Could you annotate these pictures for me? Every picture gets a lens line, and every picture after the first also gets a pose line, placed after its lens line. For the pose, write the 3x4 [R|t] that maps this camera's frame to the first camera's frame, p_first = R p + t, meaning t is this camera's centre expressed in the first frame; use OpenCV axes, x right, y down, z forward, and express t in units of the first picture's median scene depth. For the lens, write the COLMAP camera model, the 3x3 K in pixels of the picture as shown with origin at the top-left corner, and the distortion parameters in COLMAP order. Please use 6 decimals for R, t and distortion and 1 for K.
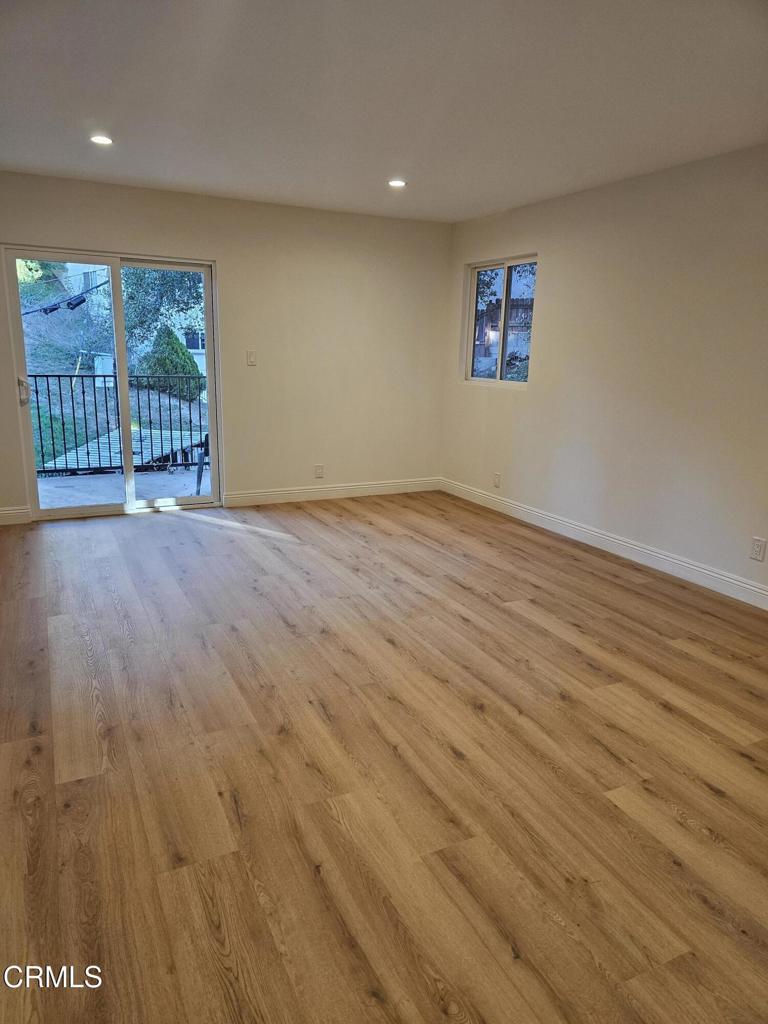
lens RADIAL K [[675.0, 0, 376.2], [0, 675.0, 505.1], [0, 0, 1]] dist [0.078270, -0.080629]
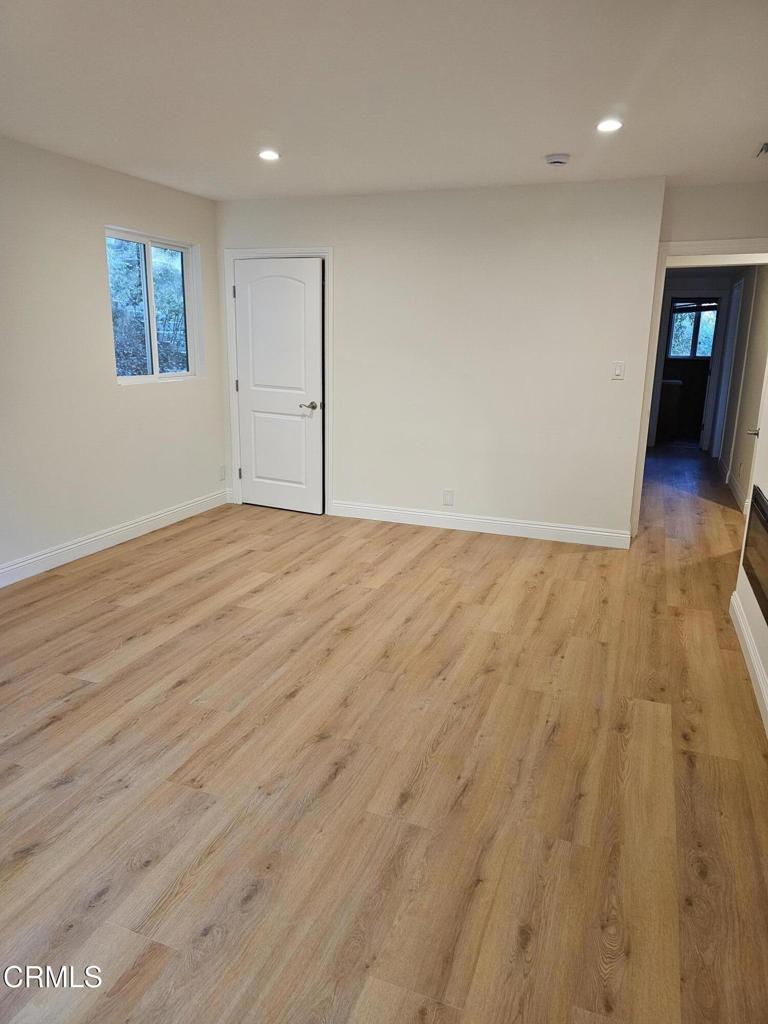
lens RADIAL K [[675.0, 0, 376.2], [0, 675.0, 505.1], [0, 0, 1]] dist [0.078270, -0.080629]
pose [[-0.669863, -0.218826, 0.709506, -0.770287], [0.141071, 0.900667, 0.410972, -0.450802], [-0.728960, 0.375386, -0.572454, 1.660305]]
